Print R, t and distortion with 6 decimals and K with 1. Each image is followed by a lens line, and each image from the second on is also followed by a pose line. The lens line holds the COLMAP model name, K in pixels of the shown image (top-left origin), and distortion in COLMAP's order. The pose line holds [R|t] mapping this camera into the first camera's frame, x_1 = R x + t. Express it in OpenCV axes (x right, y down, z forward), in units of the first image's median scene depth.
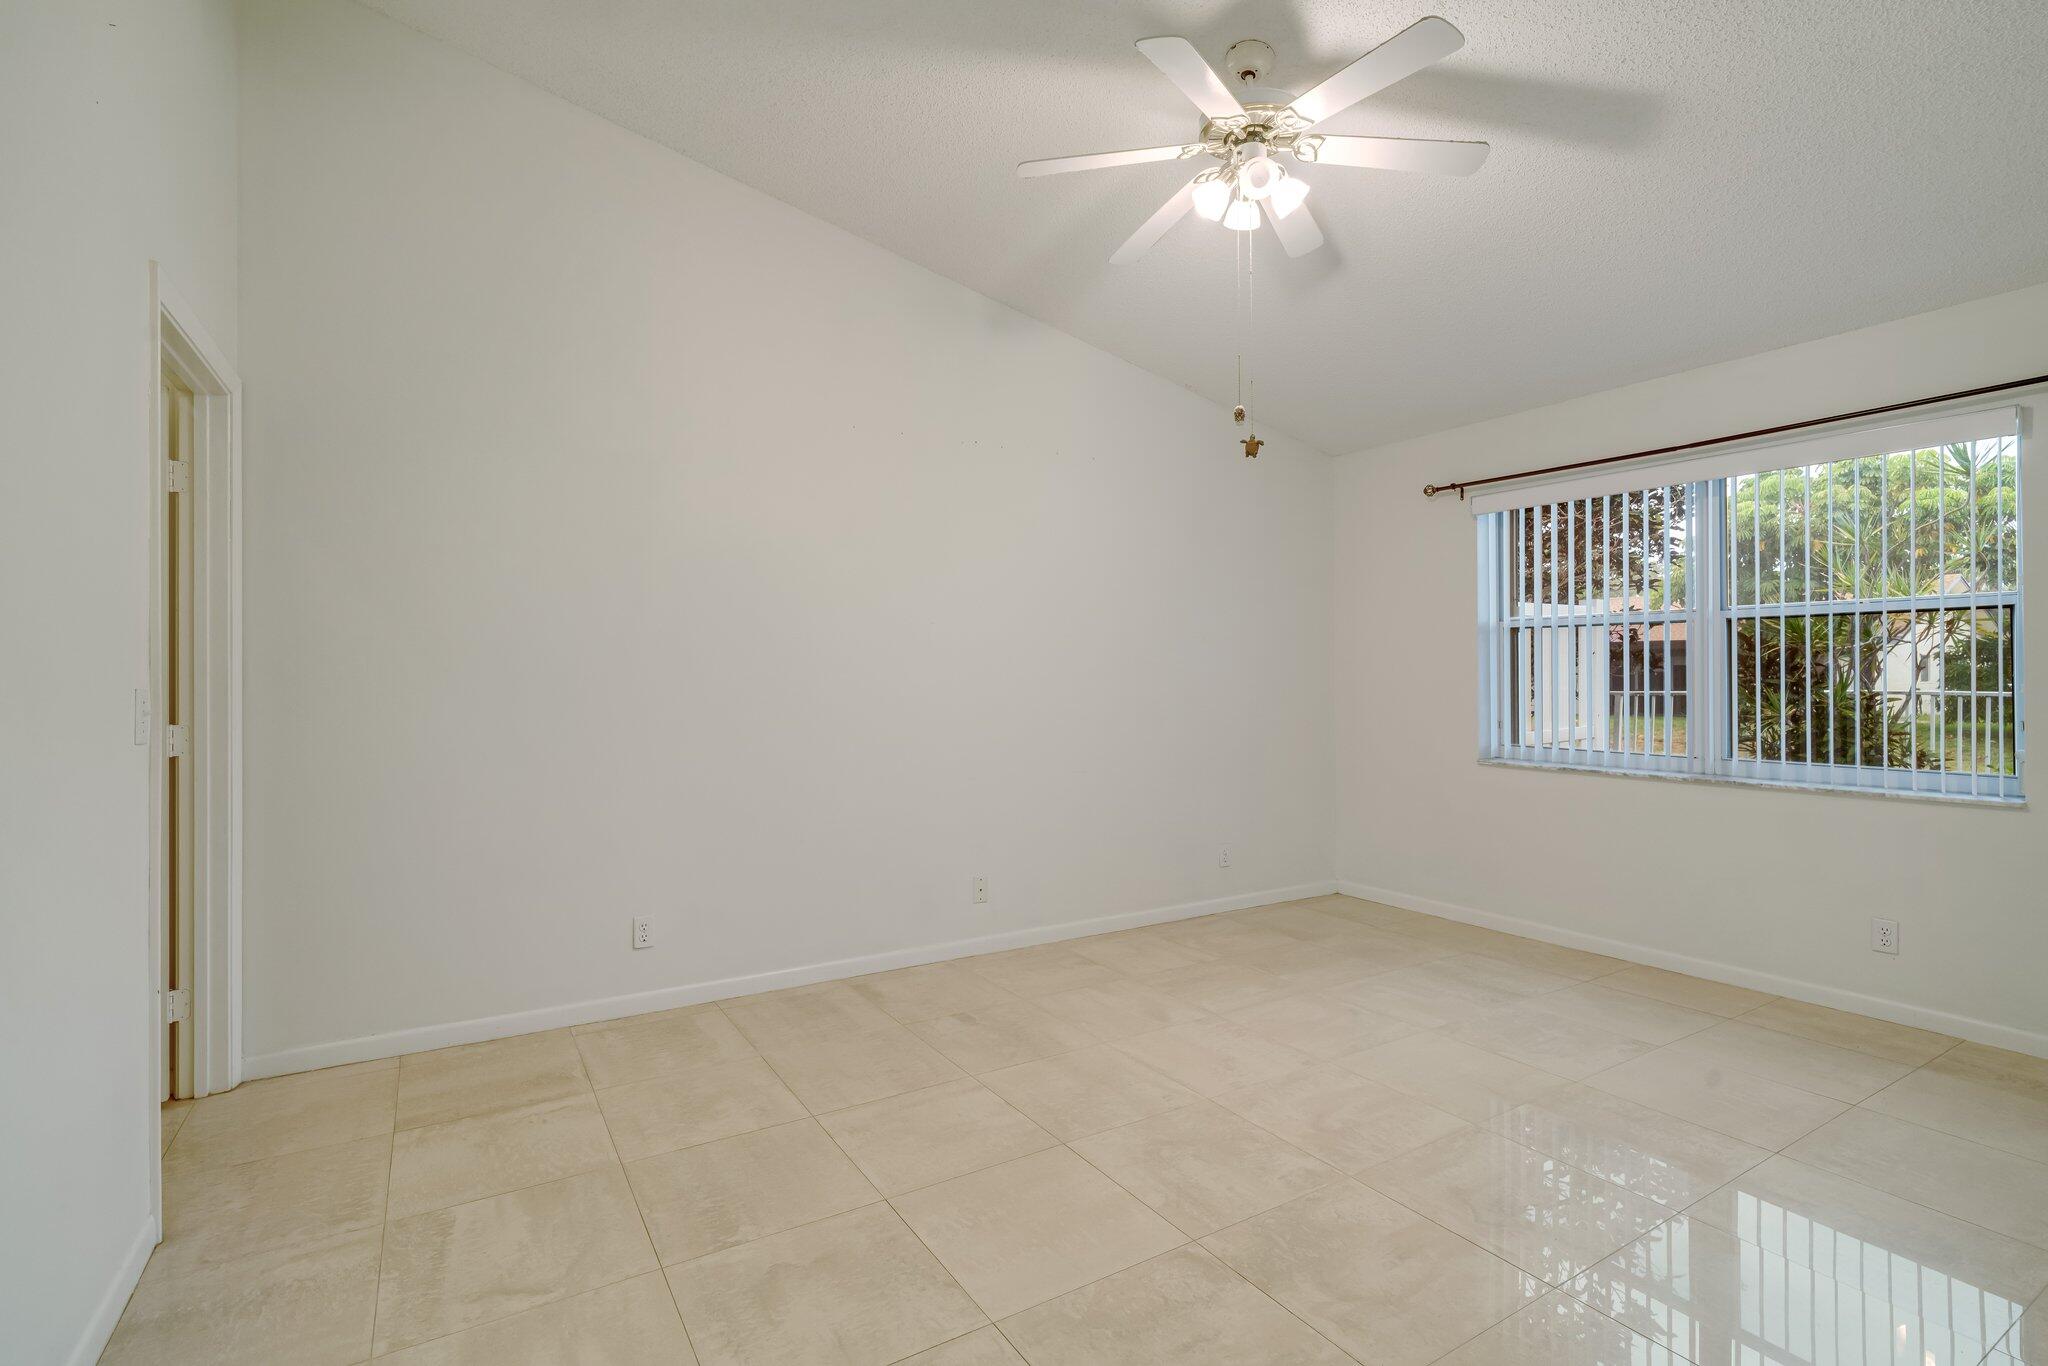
lens RADIAL K [[966.8, 0, 1010.2], [0, 966.8, 674.7], [0, 0, 1]] dist [-0.003685, -0.000577]
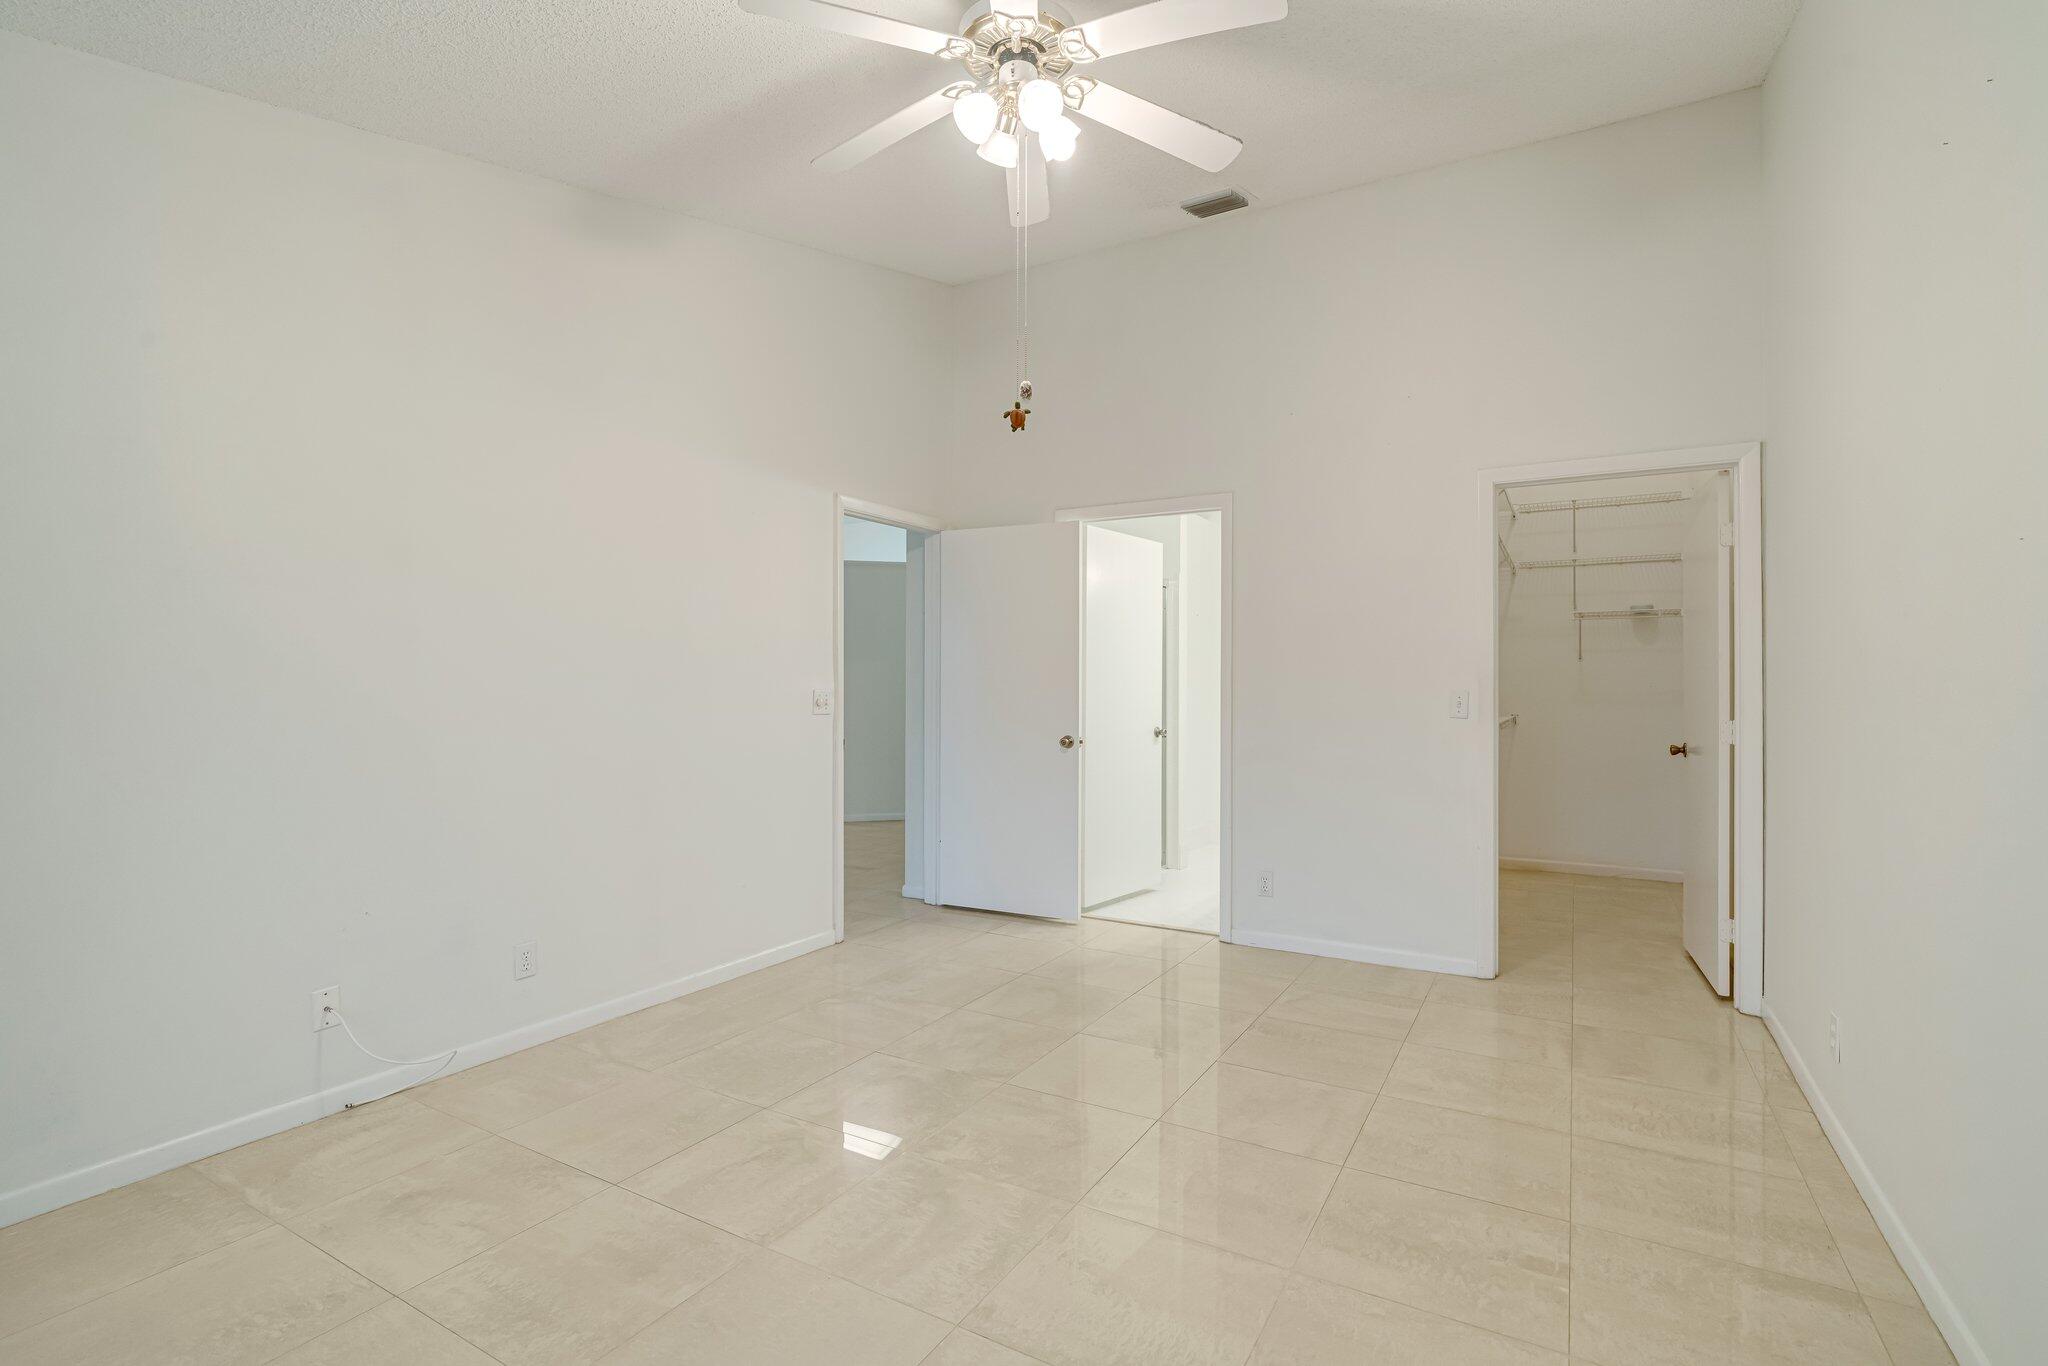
lens RADIAL K [[966.8, 0, 1010.2], [0, 966.8, 674.7], [0, 0, 1]] dist [-0.003685, -0.000577]
pose [[-0.883275, -0.004821, -0.468831, 0.675193], [0.000900, 0.999928, -0.011978, 0.003505], [0.468855, -0.011002, -0.883207, 1.796397]]
